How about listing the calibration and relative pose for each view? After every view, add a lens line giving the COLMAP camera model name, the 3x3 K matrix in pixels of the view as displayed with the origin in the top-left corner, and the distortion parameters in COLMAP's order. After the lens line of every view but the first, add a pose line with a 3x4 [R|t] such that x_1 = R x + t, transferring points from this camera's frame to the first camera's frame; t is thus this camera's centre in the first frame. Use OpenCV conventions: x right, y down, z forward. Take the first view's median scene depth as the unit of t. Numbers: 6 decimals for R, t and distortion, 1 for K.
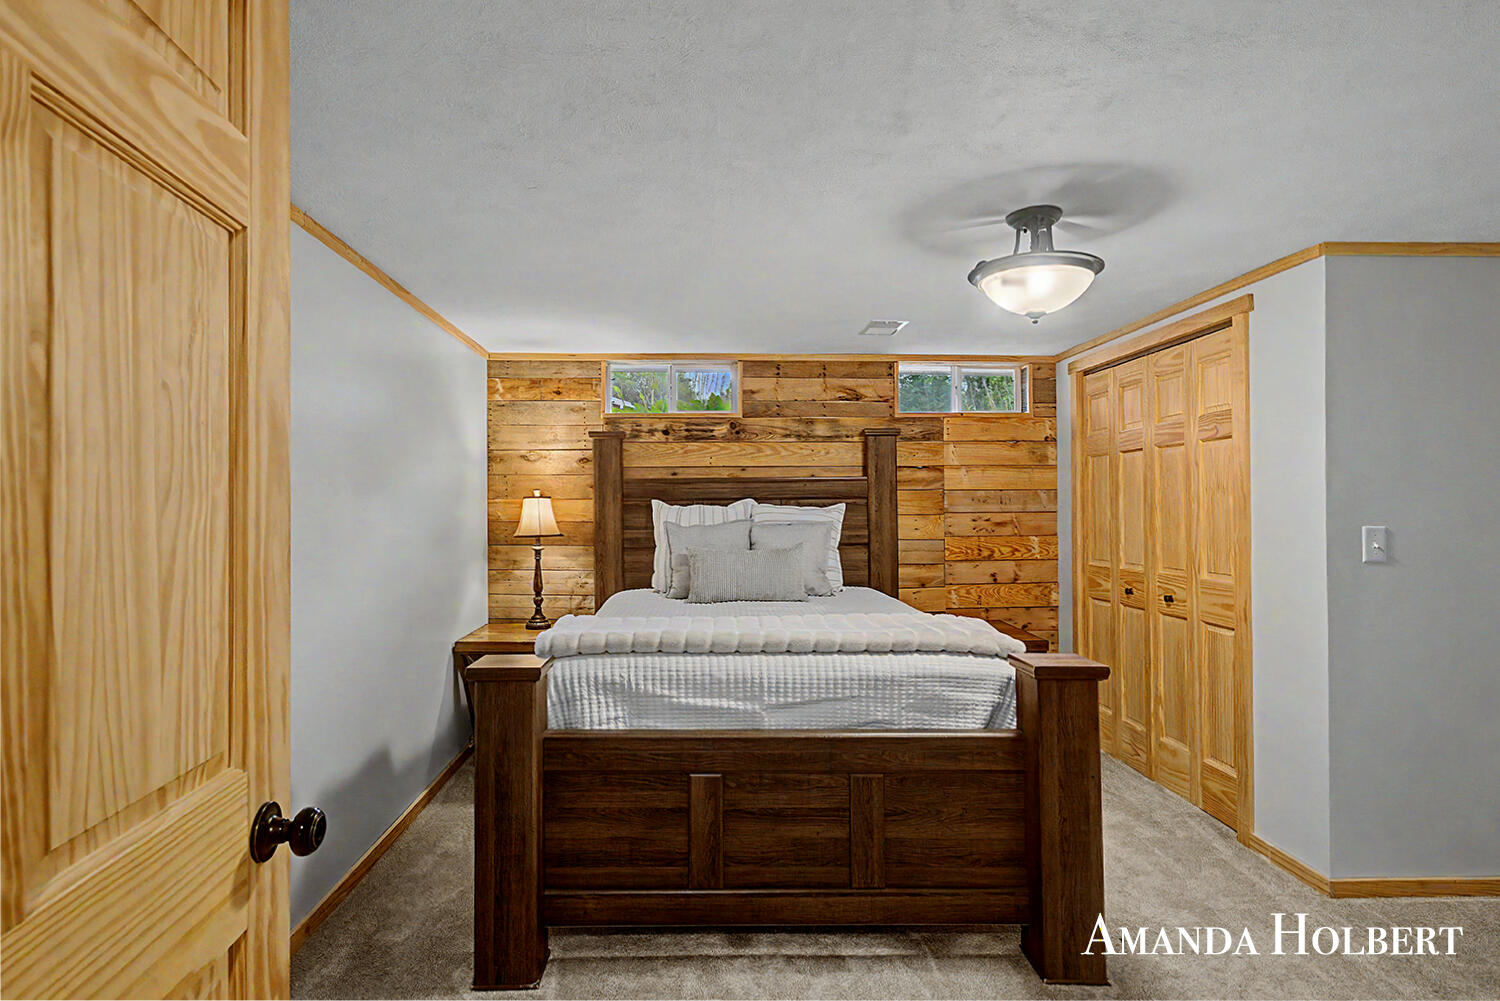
lens RADIAL K [[768.8, 0, 719.0], [0, 768.8, 496.3], [0, 0, 1]] dist [-0.009660, 0.001973]
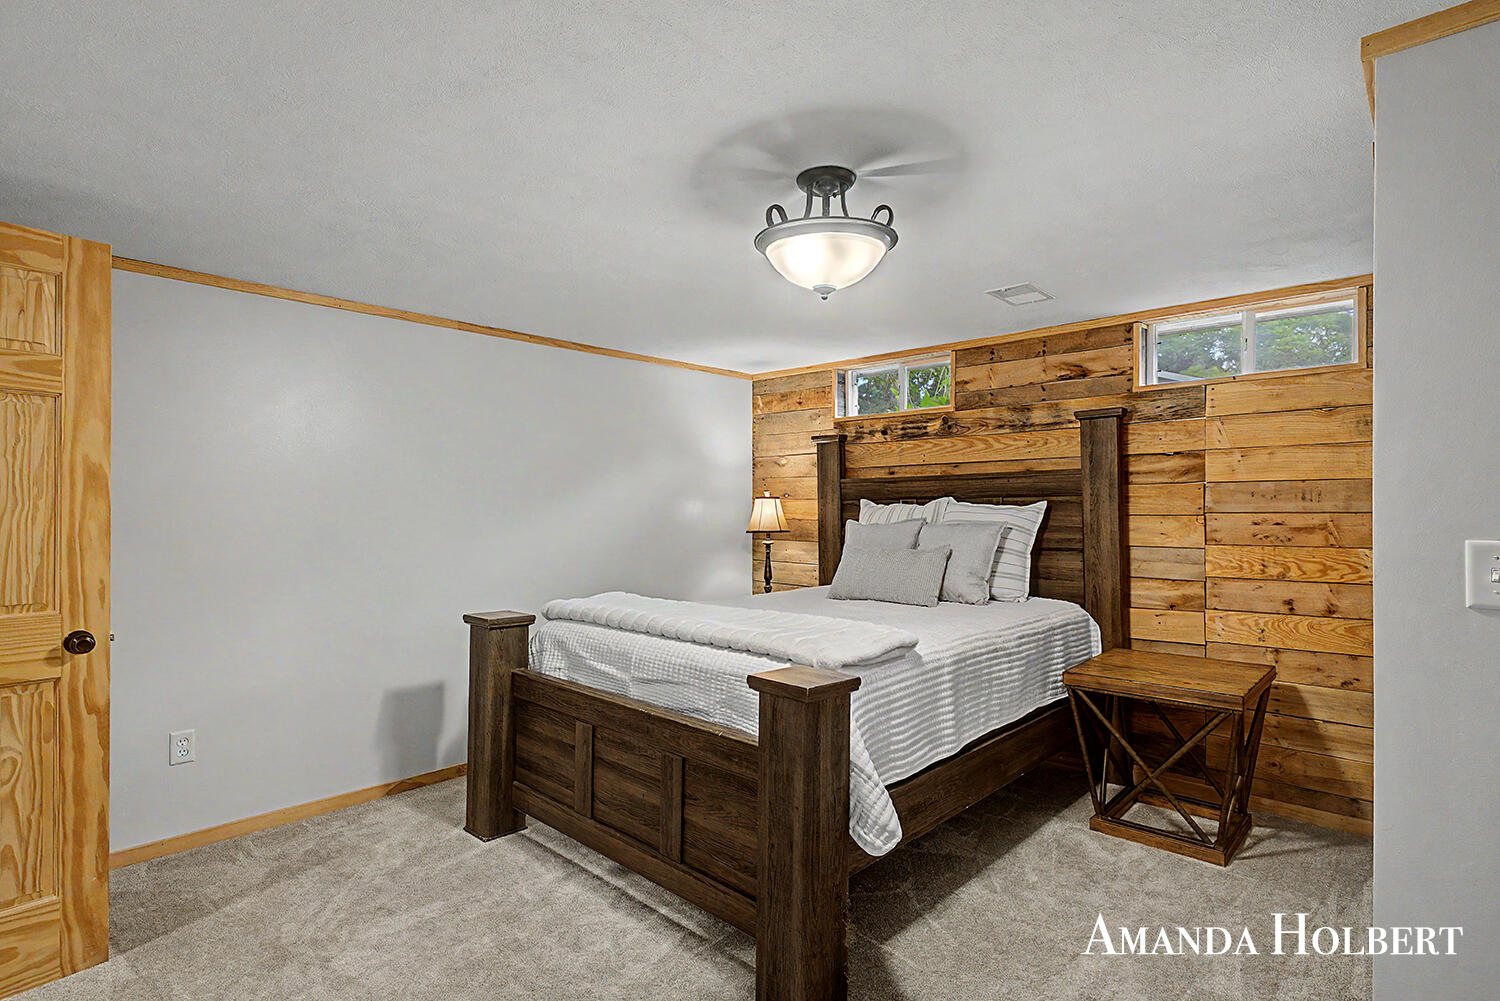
lens RADIAL K [[768.8, 0, 755.4], [0, 768.8, 507.2], [0, 0, 1]] dist [-0.009660, 0.001973]
pose [[0.705291, -0.000401, -0.708918, 0.529684], [0.011631, 0.999872, 0.011006, 0.002206], [0.708823, -0.016008, 0.705205, 0.165750]]
